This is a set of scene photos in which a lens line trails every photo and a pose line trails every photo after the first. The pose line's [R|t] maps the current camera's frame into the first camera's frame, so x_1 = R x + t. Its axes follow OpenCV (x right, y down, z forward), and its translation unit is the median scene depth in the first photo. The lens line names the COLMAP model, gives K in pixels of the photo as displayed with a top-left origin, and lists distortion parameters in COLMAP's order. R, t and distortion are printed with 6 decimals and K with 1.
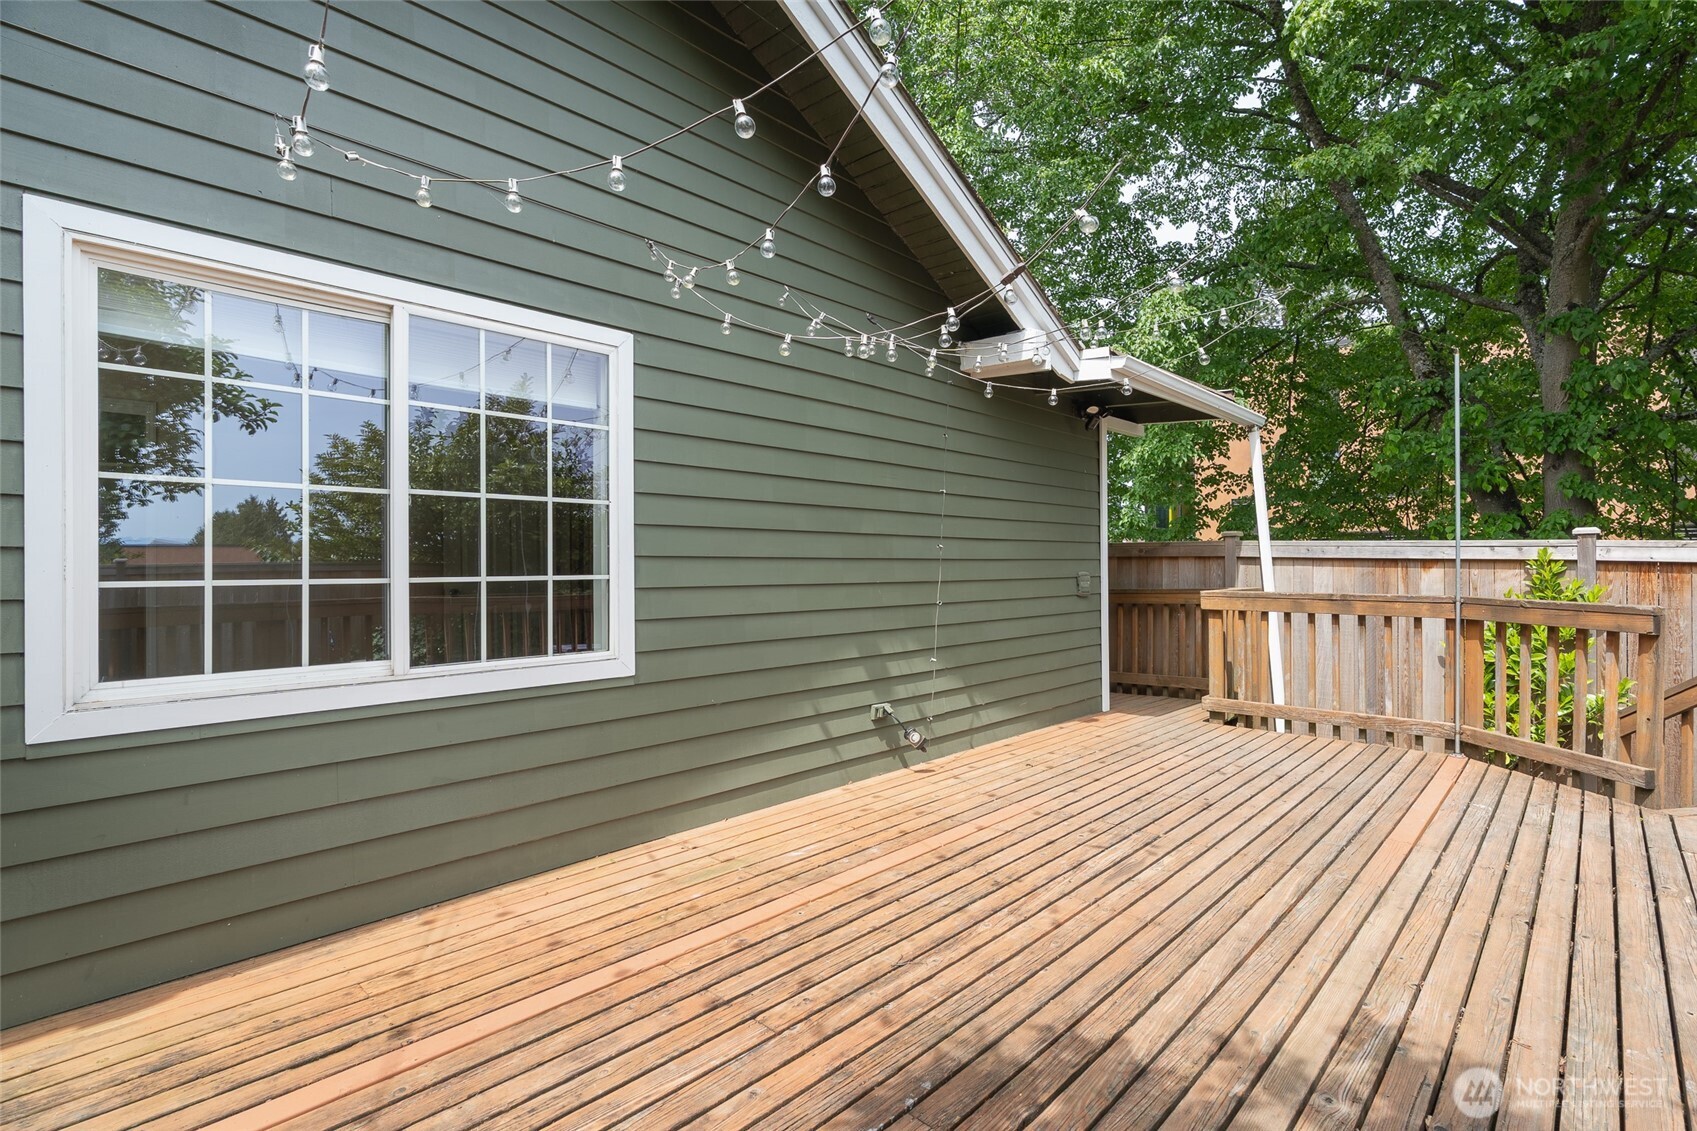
lens RADIAL K [[804.3, 0, 850.8], [0, 804.3, 552.8], [0, 0, 1]] dist [-0.002706, 0.000291]
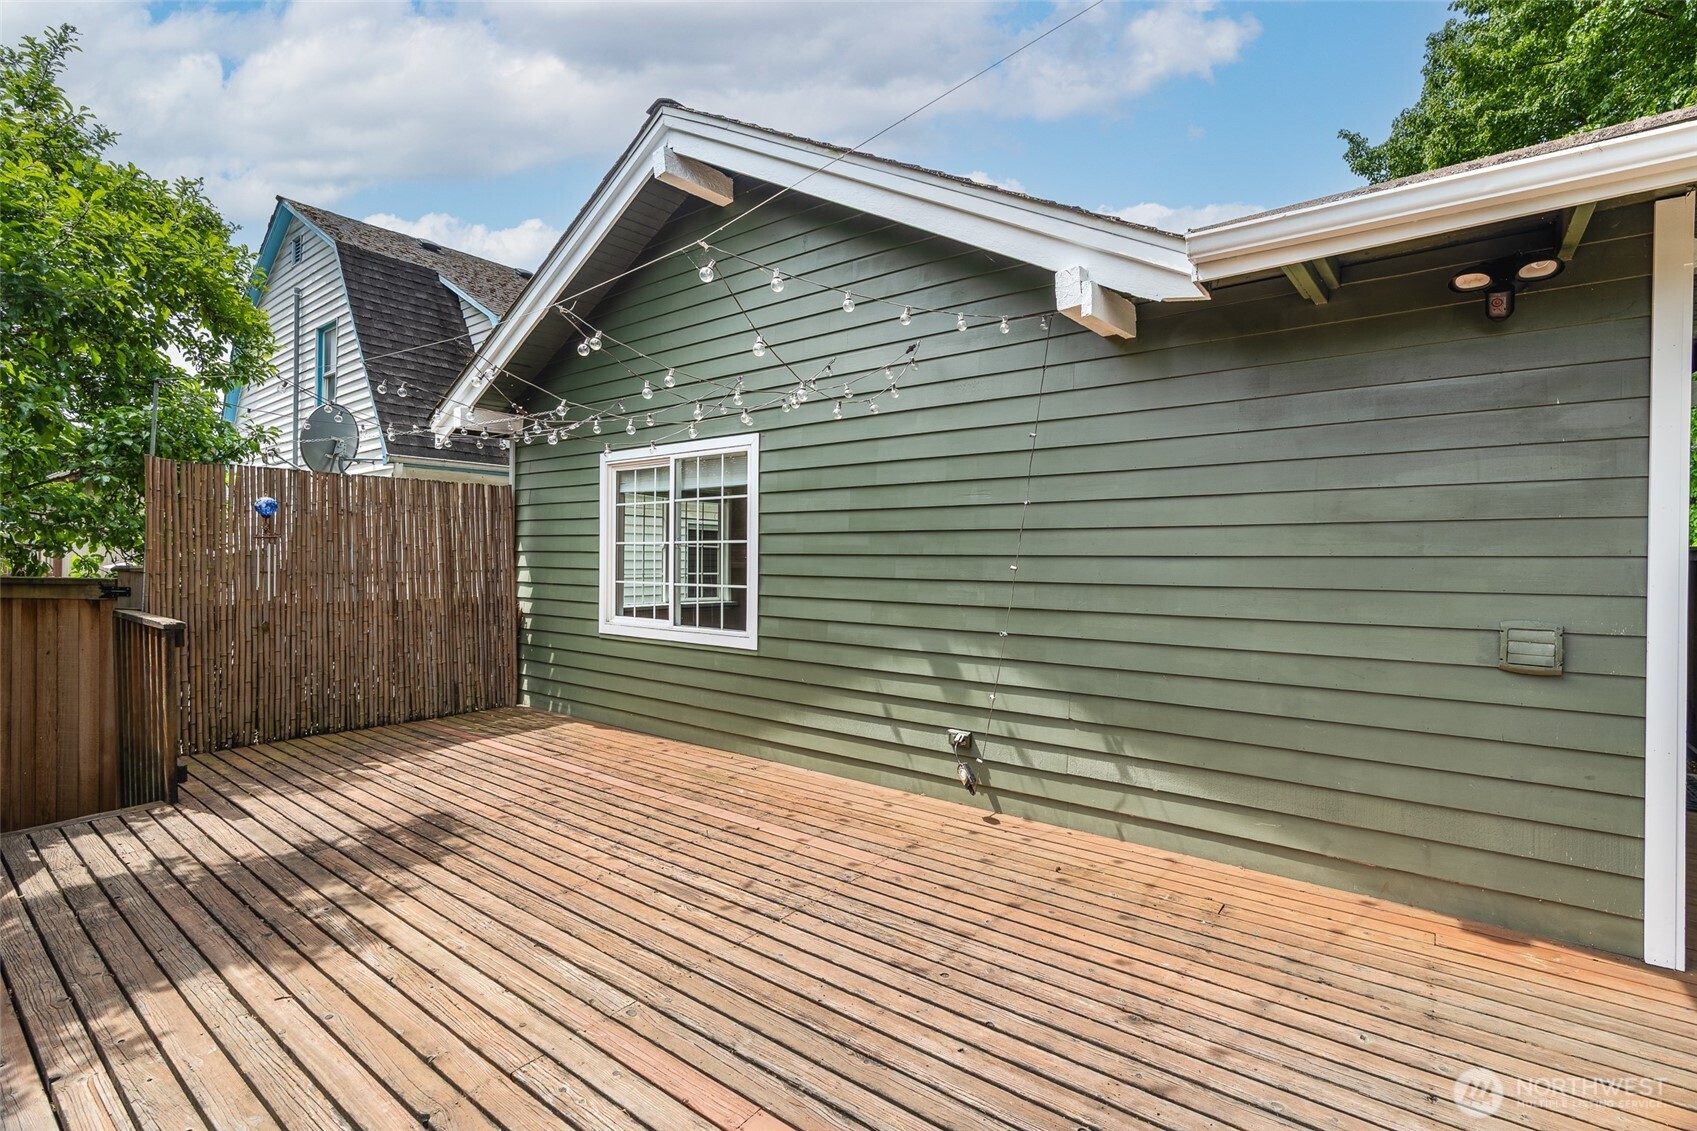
lens RADIAL K [[755.2, 0, 853.9], [0, 755.2, 557.2], [0, 0, 1]] dist [-0.000865, 0.000438]
pose [[0.107532, 0.001718, -0.994200, 1.355634], [0.011330, 0.999931, 0.002954, -0.035303], [0.994137, -0.011582, 0.107505, 1.144316]]
